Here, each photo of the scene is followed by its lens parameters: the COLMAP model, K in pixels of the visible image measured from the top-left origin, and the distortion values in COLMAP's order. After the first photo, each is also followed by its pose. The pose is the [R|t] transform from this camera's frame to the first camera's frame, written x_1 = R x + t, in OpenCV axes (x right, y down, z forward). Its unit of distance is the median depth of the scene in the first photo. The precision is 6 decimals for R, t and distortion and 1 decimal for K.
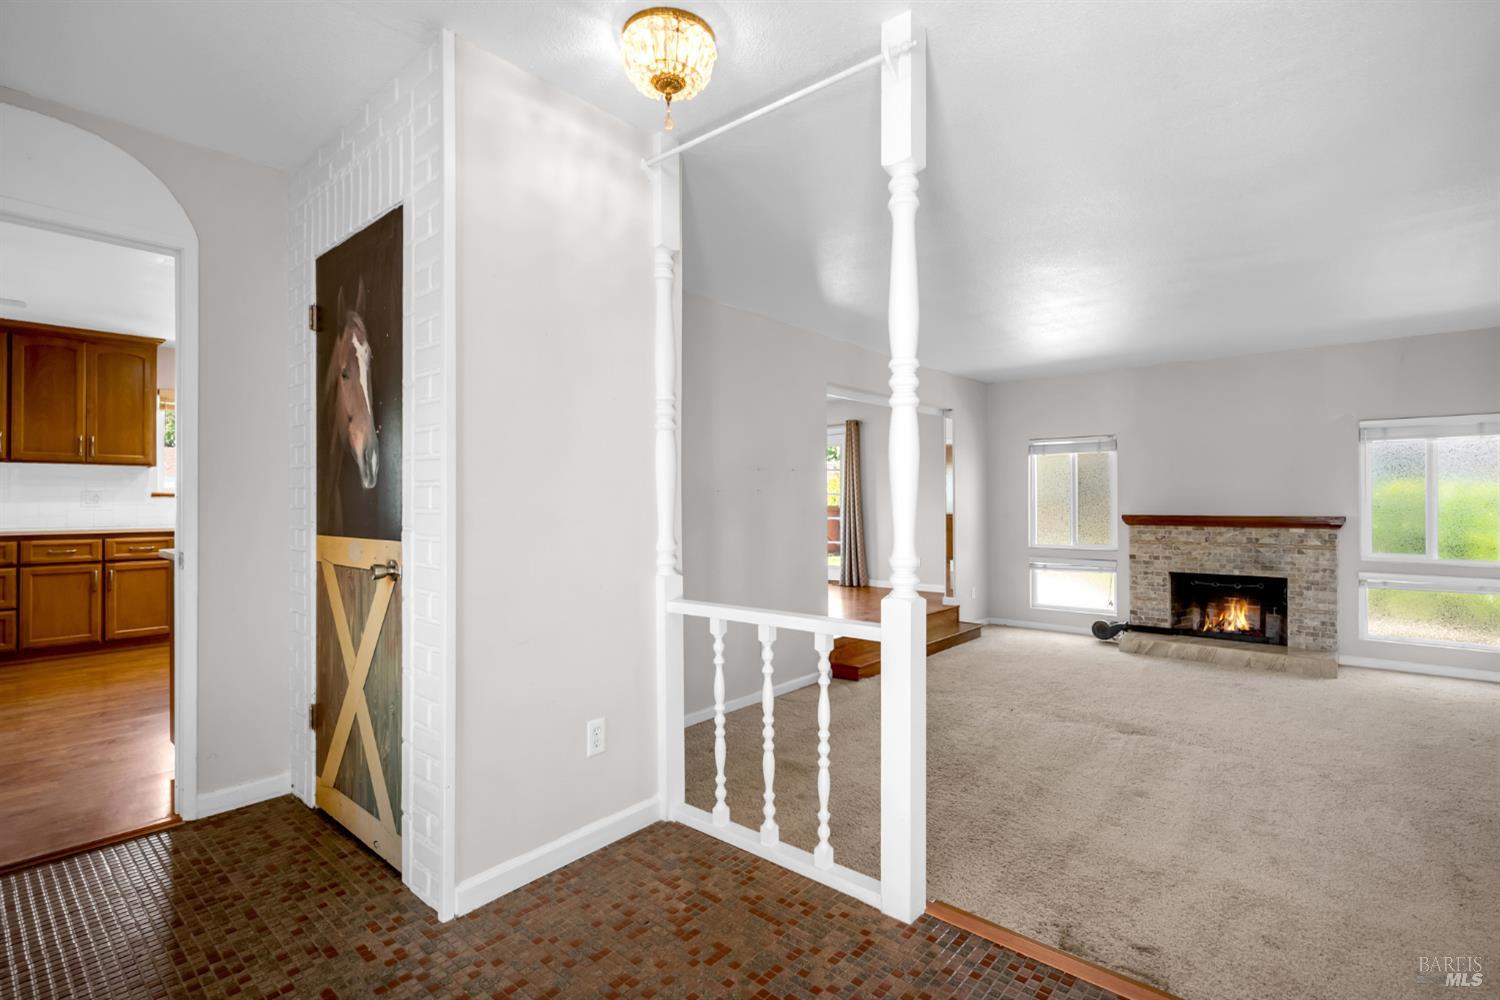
lens RADIAL K [[708.0, 0, 753.9], [0, 708.0, 496.4], [0, 0, 1]] dist [0.002003, 0.000563]
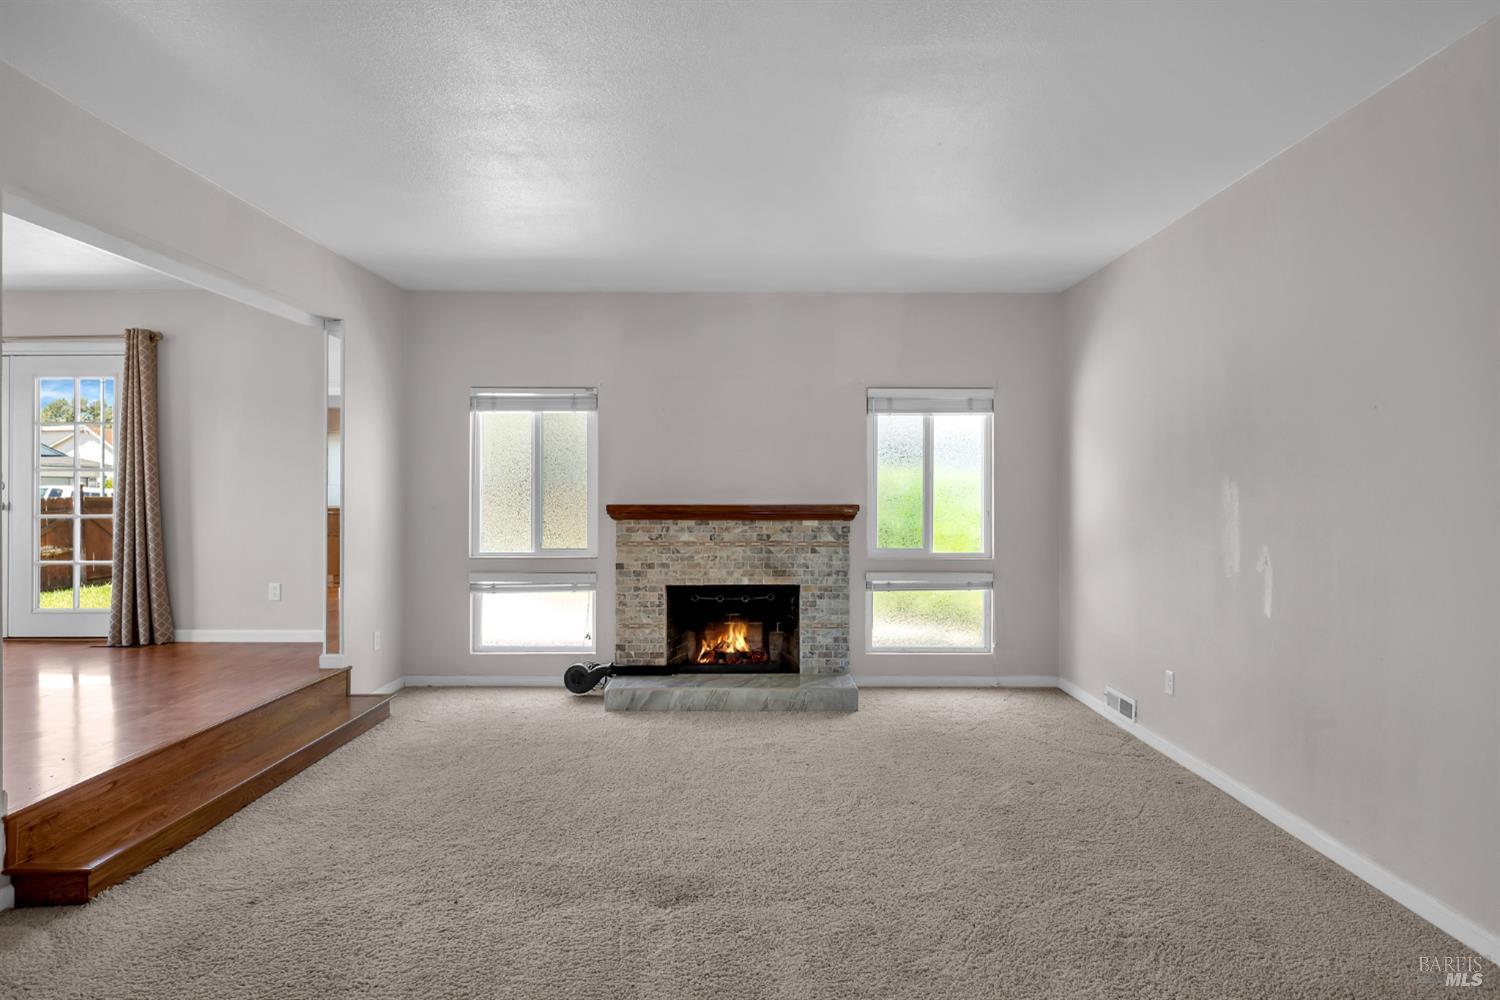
lens RADIAL K [[861.2, 0, 748.5], [0, 861.2, 490.8], [0, 0, 1]] dist [-0.002660, 0.000548]
pose [[0.760485, 0.005047, 0.649336, 0.099773], [-0.007303, 0.999973, 0.000780, 0.012340], [-0.649315, -0.005336, 0.760501, 0.319772]]
